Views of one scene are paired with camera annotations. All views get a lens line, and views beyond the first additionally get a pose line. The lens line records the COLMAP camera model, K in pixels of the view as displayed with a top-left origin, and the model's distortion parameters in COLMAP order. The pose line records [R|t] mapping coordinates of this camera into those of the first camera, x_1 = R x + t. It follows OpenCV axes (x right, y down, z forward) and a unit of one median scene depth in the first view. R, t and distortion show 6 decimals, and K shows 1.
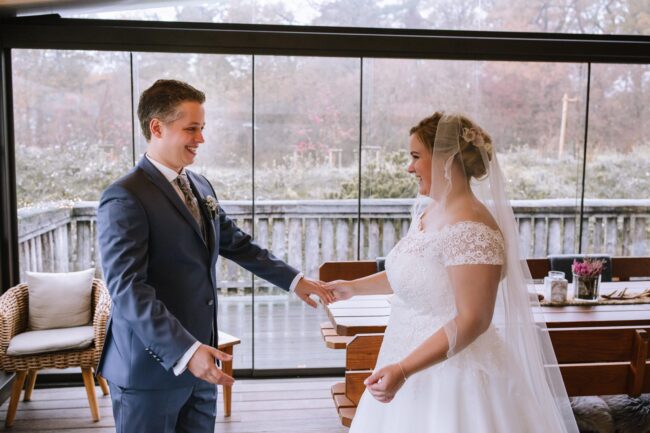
lens RADIAL K [[638.2, 0, 325.0], [0, 638.2, 216.5], [0, 0, 1]] dist [-0.002286, -0.012057]
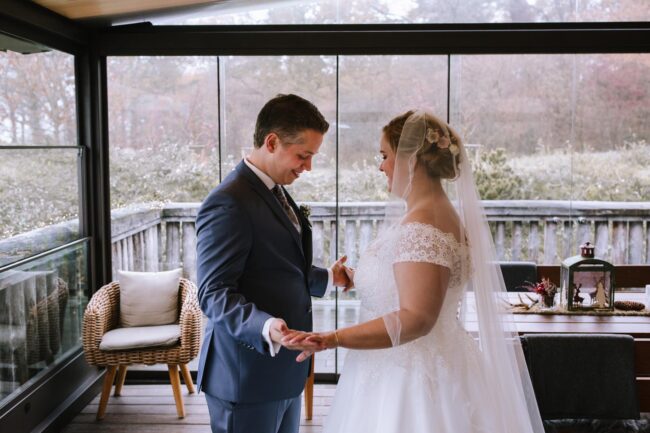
lens RADIAL K [[673.4, 0, 323.9], [0, 673.4, 203.8], [0, 0, 1]] dist [-0.000850, -0.007224]
pose [[0.989556, 0.001881, -0.144139, 0.014645], [-0.005159, 0.999736, -0.022370, 0.000979], [0.144059, 0.022880, 0.989305, -0.027334]]
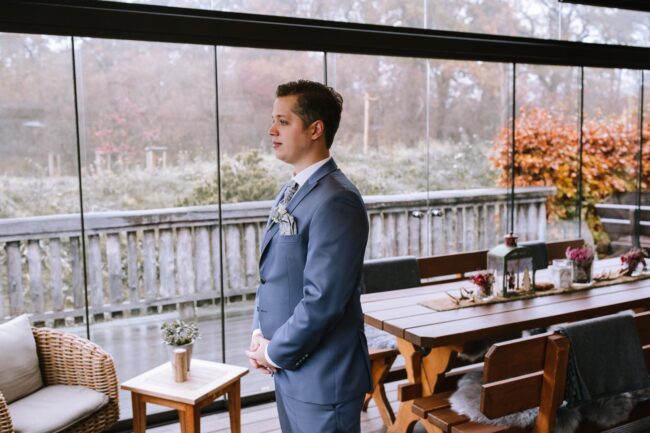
lens RADIAL K [[644.1, 0, 324.2], [0, 644.1, 203.5], [0, 0, 1]] dist [-0.006376, -0.001497]
pose [[0.933216, -0.054206, 0.355205, -0.242842], [0.061404, 0.998072, -0.009012, -0.013449], [-0.354032, 0.030221, 0.934745, 0.095392]]
